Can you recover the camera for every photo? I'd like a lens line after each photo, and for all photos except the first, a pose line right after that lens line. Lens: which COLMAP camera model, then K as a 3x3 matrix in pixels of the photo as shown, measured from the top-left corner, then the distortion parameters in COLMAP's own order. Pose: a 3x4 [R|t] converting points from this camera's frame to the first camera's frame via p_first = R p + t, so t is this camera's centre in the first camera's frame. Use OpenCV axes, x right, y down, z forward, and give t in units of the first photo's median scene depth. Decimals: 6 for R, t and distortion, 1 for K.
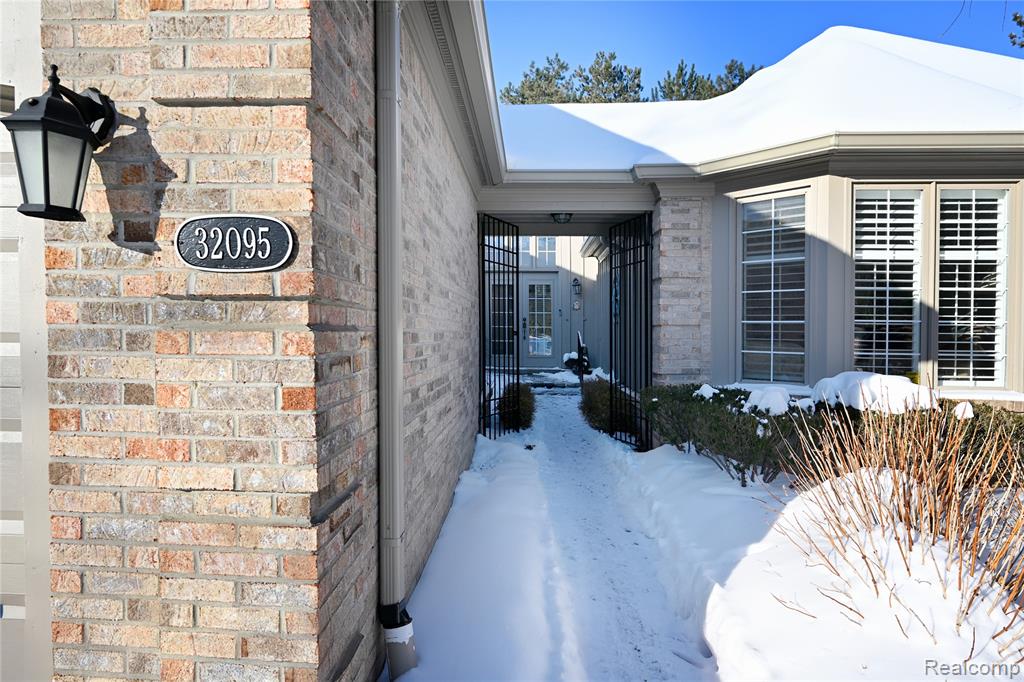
lens RADIAL K [[586.9, 0, 511.1], [0, 586.9, 327.2], [0, 0, 1]] dist [-0.001467, -0.000218]
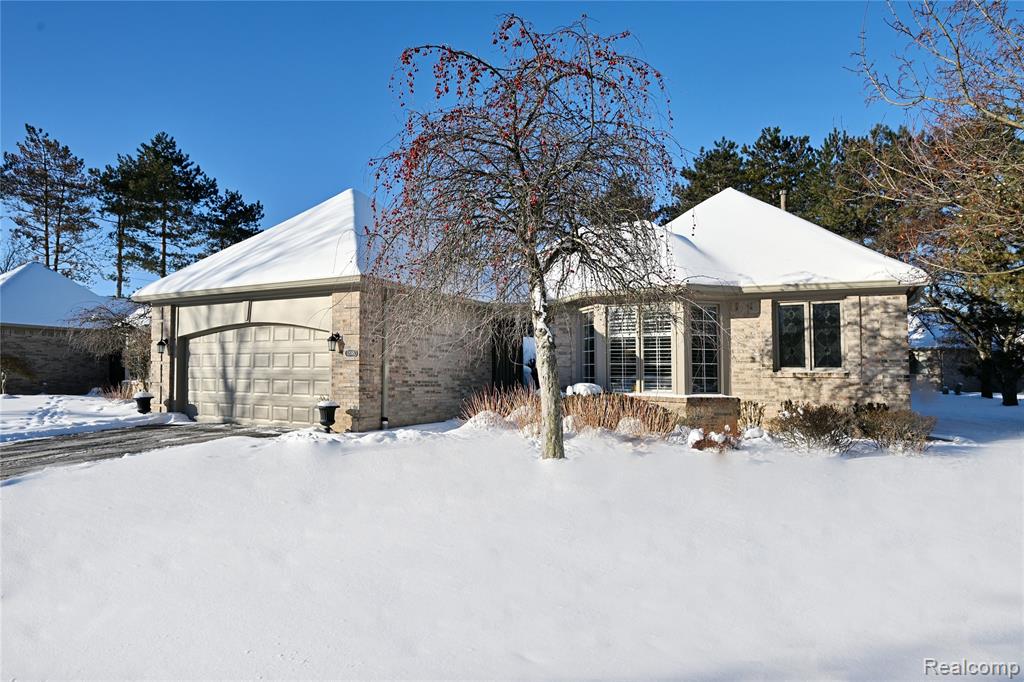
lens RADIAL K [[586.9, 0, 511.1], [0, 586.9, 327.2], [0, 0, 1]] dist [-0.001467, -0.000218]
pose [[0.902858, -0.037169, -0.428330, 1.257161], [0.000468, 0.996341, -0.085472, 0.045610], [0.429939, 0.076968, 0.899571, -1.337069]]
